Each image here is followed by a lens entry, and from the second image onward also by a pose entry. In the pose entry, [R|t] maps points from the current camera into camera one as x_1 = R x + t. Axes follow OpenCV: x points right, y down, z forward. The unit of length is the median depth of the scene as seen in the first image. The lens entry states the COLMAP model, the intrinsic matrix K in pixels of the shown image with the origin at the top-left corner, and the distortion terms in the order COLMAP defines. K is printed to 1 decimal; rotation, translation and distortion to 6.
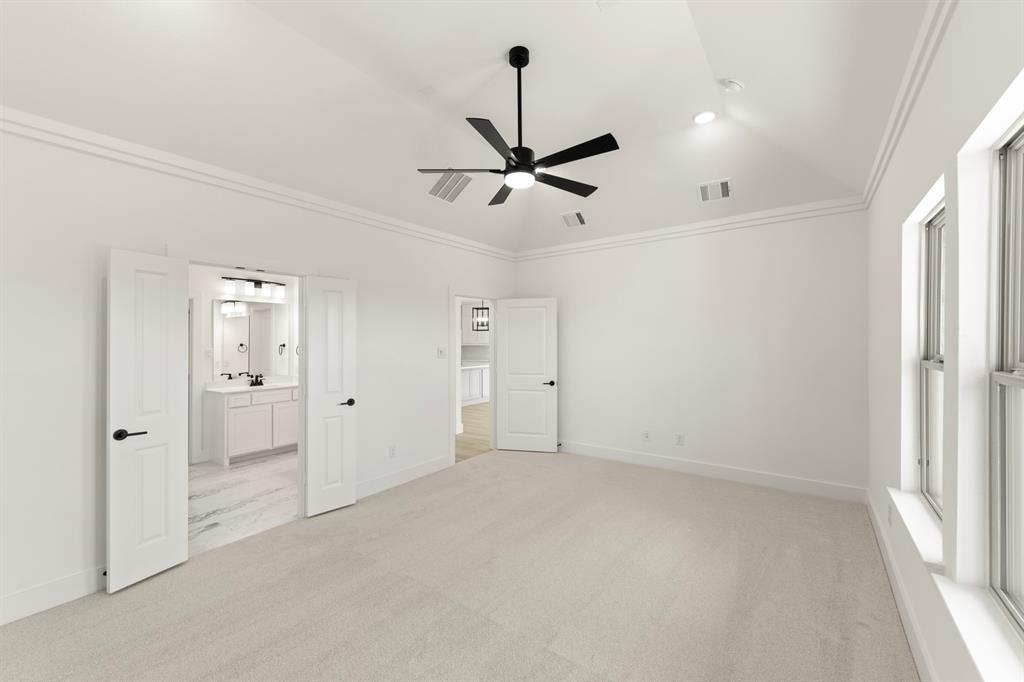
lens RADIAL K [[397.2, 0, 518.4], [0, 397.2, 330.9], [0, 0, 1]] dist [0.004164, -0.000745]
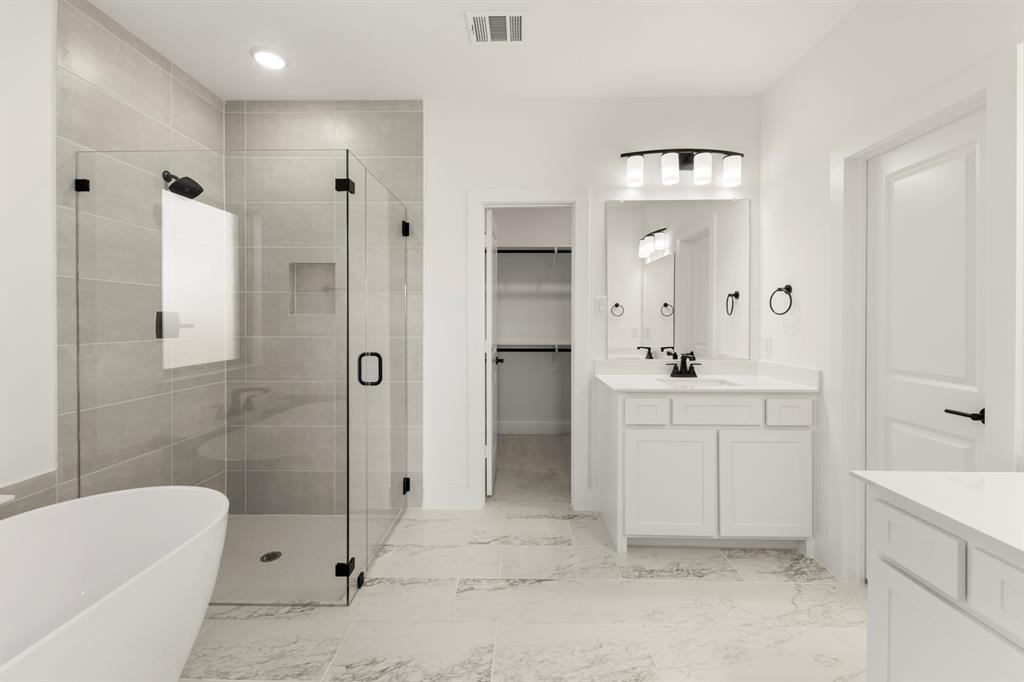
lens RADIAL K [[425.6, 0, 513.1], [0, 425.6, 327.7], [0, 0, 1]] dist [0.003827, -0.000134]
pose [[0.561237, 0.023385, -0.827325, -0.355053], [0.017634, 0.999036, 0.040201, 0.056197], [0.827467, -0.037151, 0.560284, 0.551802]]
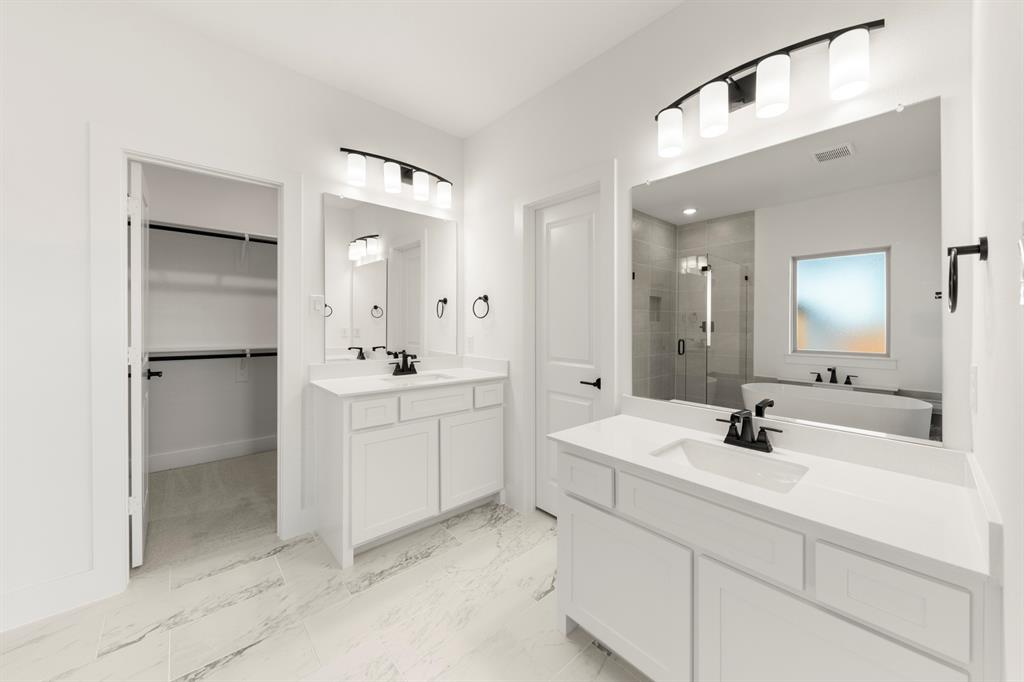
lens RADIAL K [[373.6, 0, 545.6], [0, 373.6, 326.0], [0, 0, 1]] dist [0.000091, -0.001826]
pose [[0.984142, 0.020814, -0.176158, -0.397955], [-0.014769, 0.999258, 0.035559, 0.057044], [0.176767, -0.032394, 0.983719, 0.564704]]
